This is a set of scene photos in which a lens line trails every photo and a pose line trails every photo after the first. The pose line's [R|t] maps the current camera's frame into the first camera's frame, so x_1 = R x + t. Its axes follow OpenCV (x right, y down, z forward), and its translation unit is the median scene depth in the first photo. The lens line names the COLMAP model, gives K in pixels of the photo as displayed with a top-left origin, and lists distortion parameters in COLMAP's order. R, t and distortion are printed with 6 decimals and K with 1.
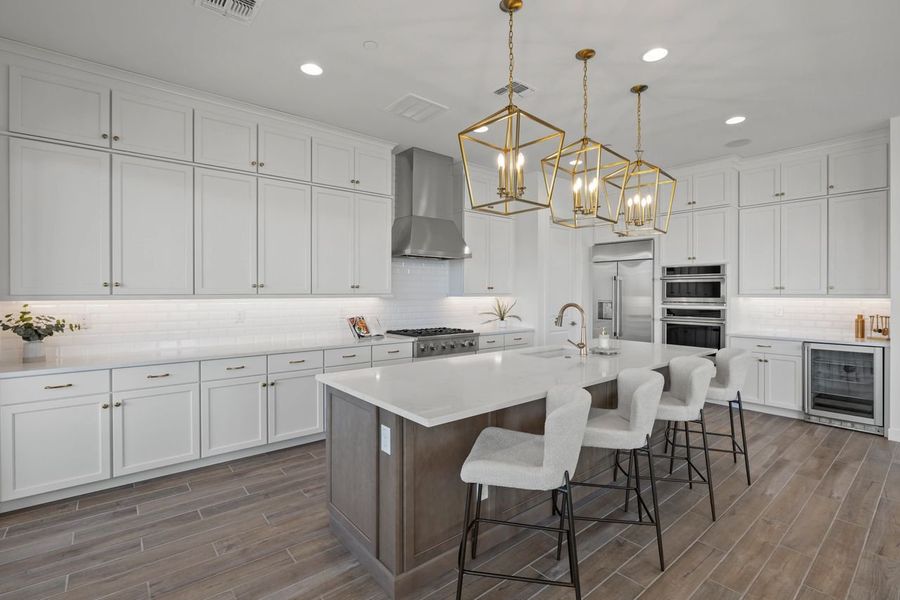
lens RADIAL K [[419.1, 0, 451.1], [0, 419.1, 294.8], [0, 0, 1]] dist [-0.010822, 0.001601]
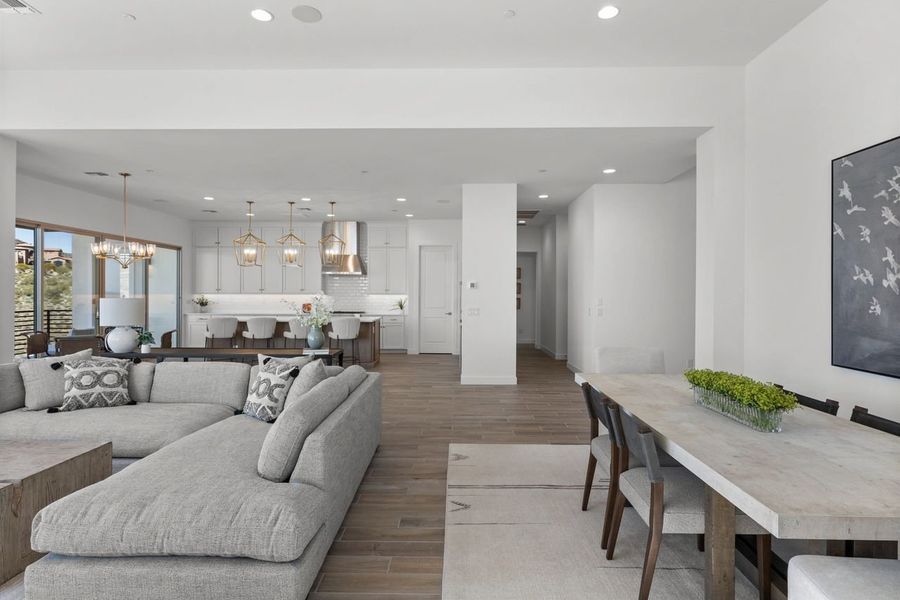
lens RADIAL K [[482.6, 0, 448.0], [0, 482.6, 299.4], [0, 0, 1]] dist [0.008651, -0.004307]
pose [[0.758945, 0.011180, -0.651059, 1.802259], [-0.005009, 0.999923, 0.011332, -0.000280], [0.651135, -0.005339, 0.758943, -0.403881]]
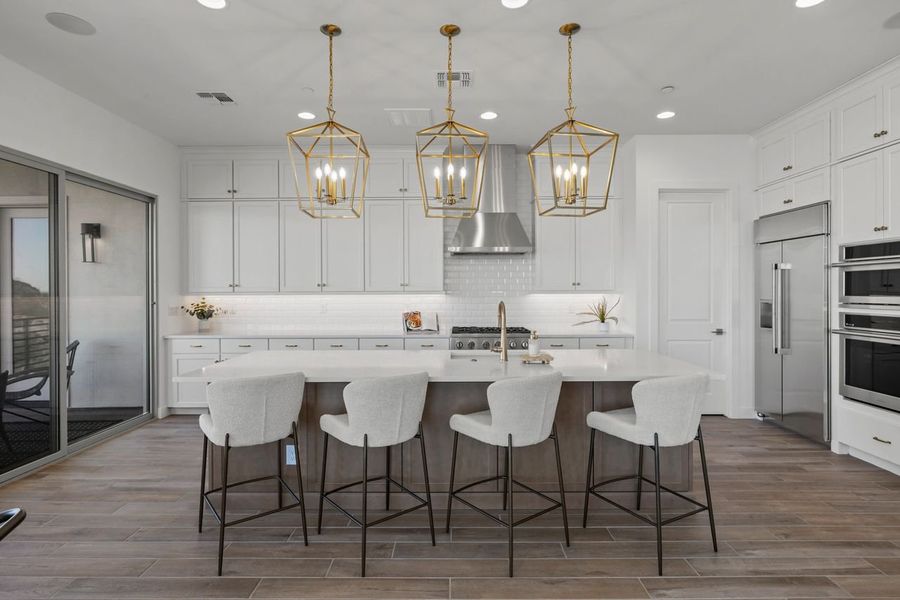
lens RADIAL K [[457.3, 0, 449.2], [0, 457.3, 294.1], [0, 0, 1]] dist [-0.003549, 0.001965]
pose [[0.765243, 0.002621, -0.643736, 0.562991], [0.001476, 0.999982, 0.005826, -0.000959], [0.643739, -0.005408, 0.765226, 0.129799]]
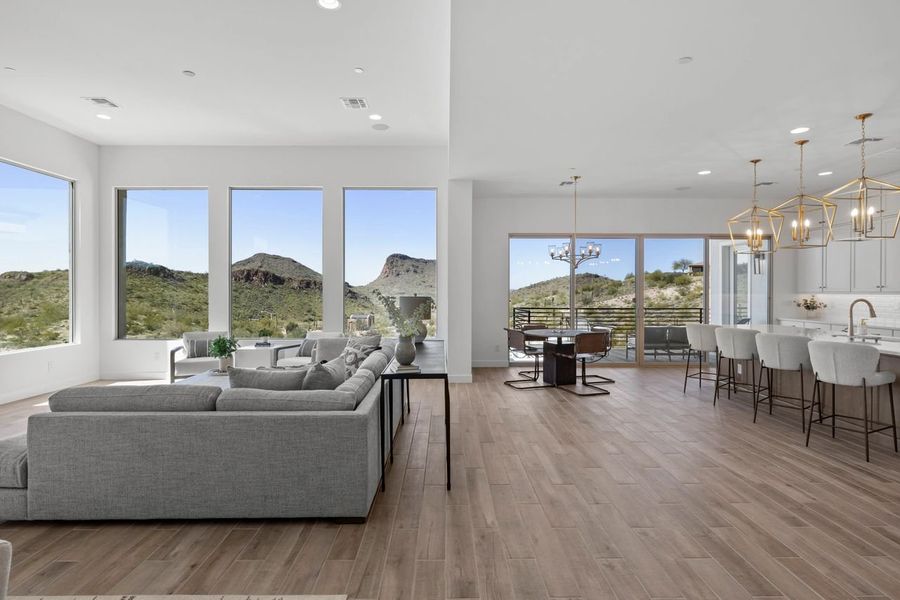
lens RADIAL K [[457.3, 0, 450.0], [0, 457.3, 293.7], [0, 0, 1]] dist [-0.003549, 0.001965]
pose [[-0.630840, 0.004956, -0.775897, 1.487213], [-0.002546, 0.999961, 0.008458, -0.003945], [0.775909, 0.007311, -0.630803, 0.620080]]
